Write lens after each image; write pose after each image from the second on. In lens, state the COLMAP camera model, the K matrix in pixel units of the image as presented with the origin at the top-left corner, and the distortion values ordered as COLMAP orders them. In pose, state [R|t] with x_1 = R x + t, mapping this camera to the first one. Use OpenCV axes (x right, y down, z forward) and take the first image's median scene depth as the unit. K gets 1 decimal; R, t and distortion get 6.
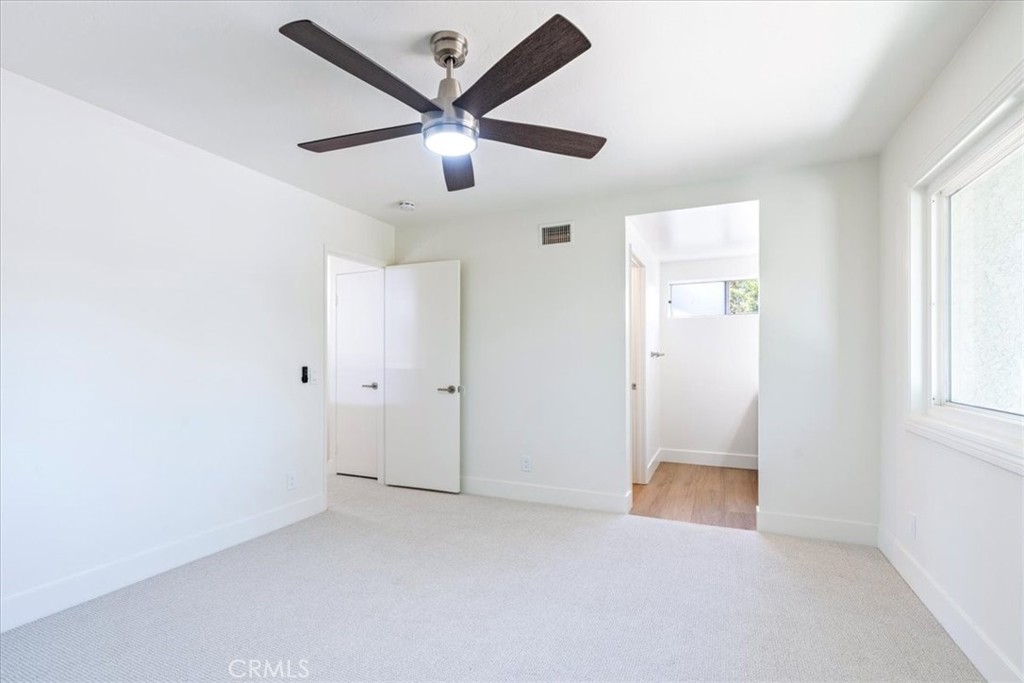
lens RADIAL K [[474.0, 0, 511.0], [0, 474.0, 360.7], [0, 0, 1]] dist [-0.002476, -0.000065]
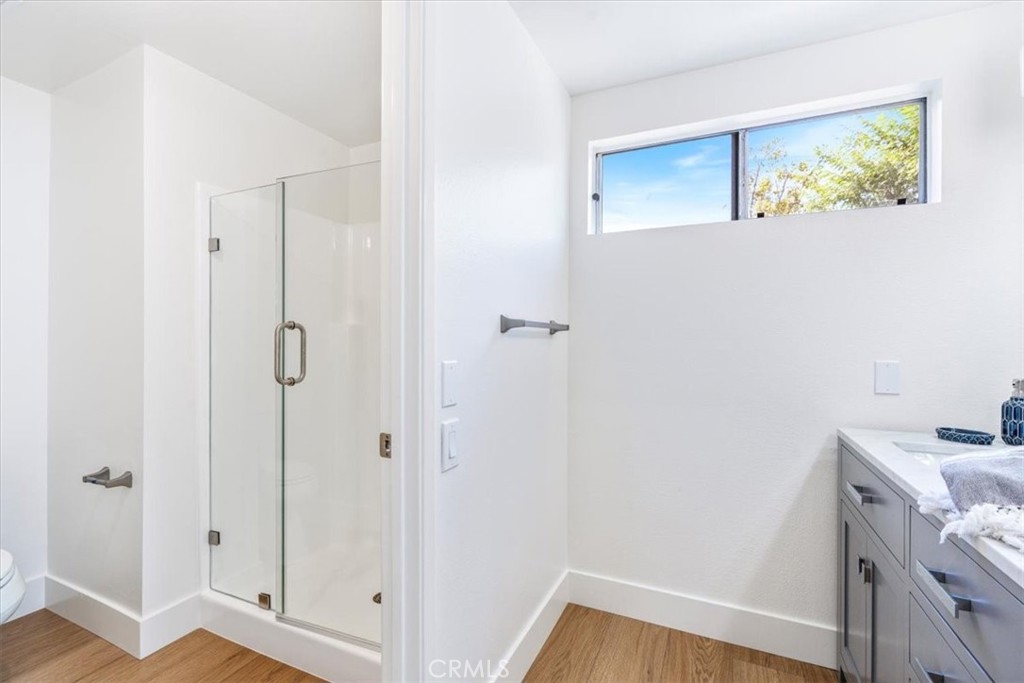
lens RADIAL K [[463.5, 0, 510.1], [0, 463.5, 341.3], [0, 0, 1]] dist [-0.002728, -0.000045]
pose [[0.999985, 0.002824, -0.004634, 0.385475], [-0.002825, 0.999996, -0.000227, -0.002770], [0.004634, 0.000240, 0.999989, 0.885708]]
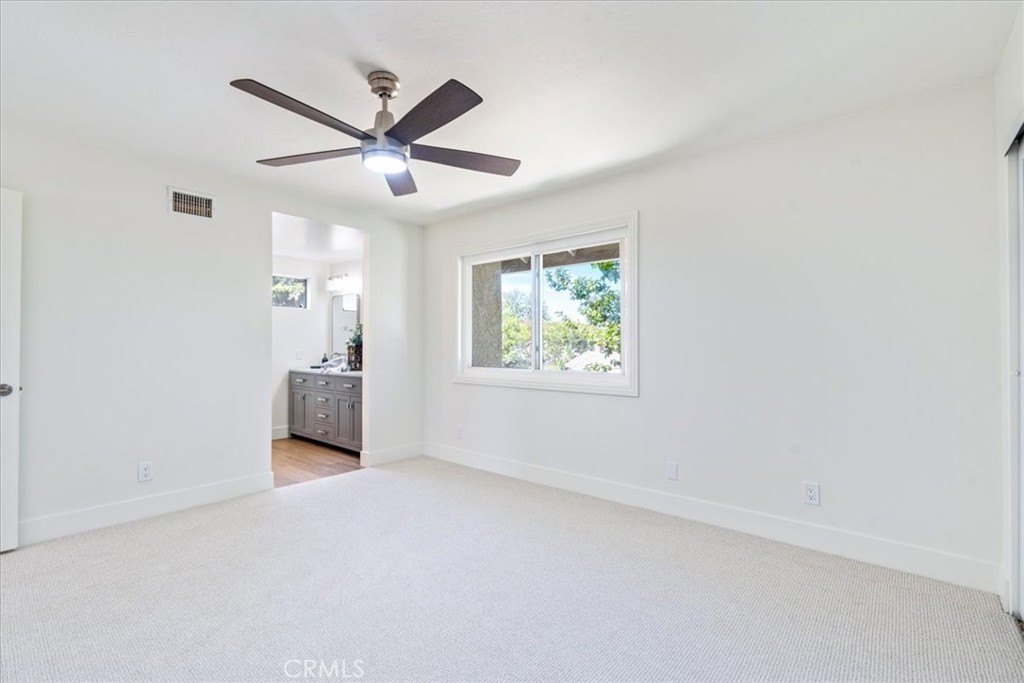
lens RADIAL K [[457.2, 0, 512.0], [0, 457.2, 341.5], [0, 0, 1]] dist [-0.004275, 0.000440]
pose [[0.274490, 0.011823, 0.961517, -0.571596], [-0.000284, 0.999925, -0.012214, 0.002904], [-0.961590, 0.003080, 0.274472, 0.184075]]
